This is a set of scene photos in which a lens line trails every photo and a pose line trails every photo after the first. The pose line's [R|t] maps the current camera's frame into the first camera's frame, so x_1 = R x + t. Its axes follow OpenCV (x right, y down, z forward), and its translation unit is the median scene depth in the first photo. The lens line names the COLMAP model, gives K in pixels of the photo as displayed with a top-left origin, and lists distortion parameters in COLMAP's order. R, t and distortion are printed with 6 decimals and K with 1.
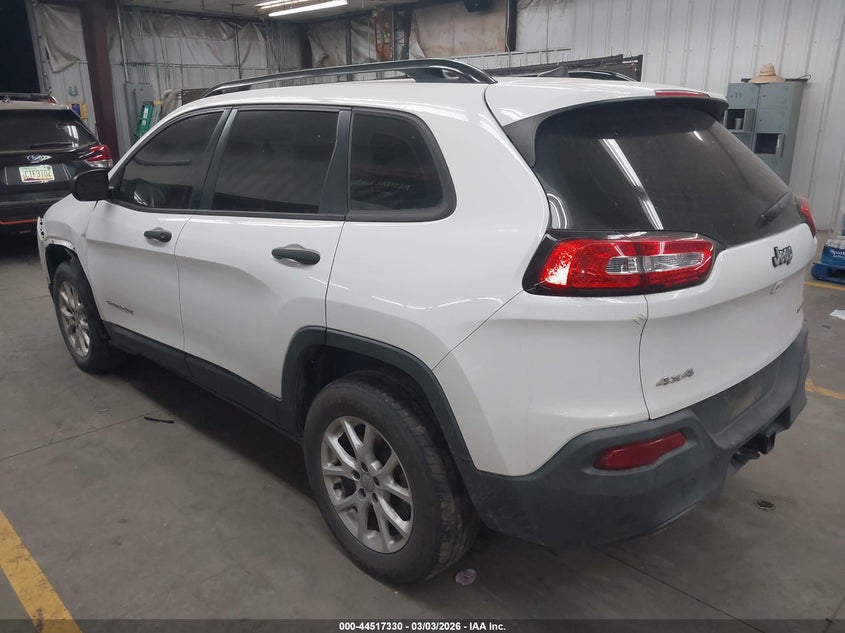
lens RADIAL K [[661.8, 0, 422.5], [0, 661.8, 316.5], [0, 0, 1]] dist [0.004044, -0.064834]
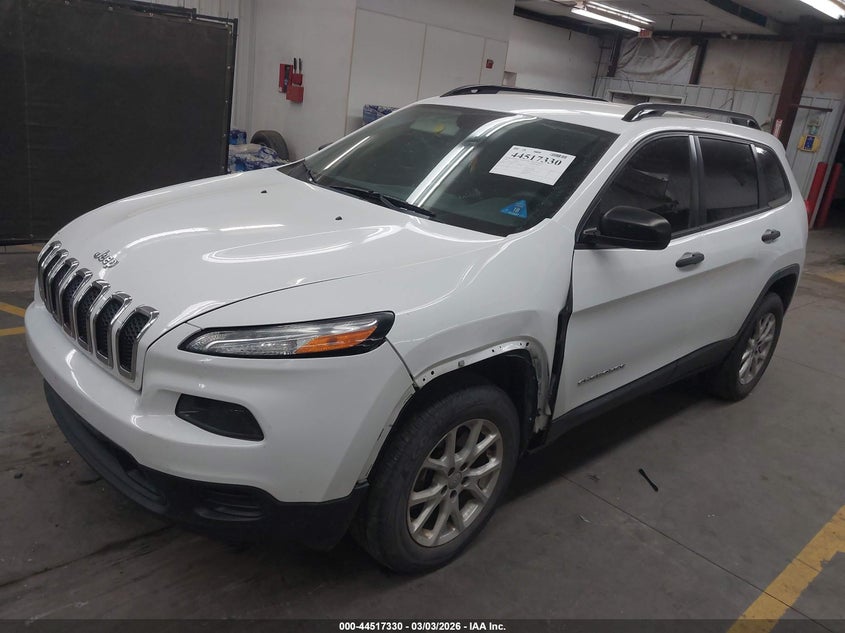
lens RADIAL K [[661.8, 0, 422.5], [0, 661.8, 316.5], [0, 0, 1]] dist [0.004044, -0.064834]
pose [[0.014541, -0.310446, 0.950480, -1.510880], [0.177369, 0.936306, 0.303104, -0.456633], [-0.984037, 0.164179, 0.068678, 1.462040]]
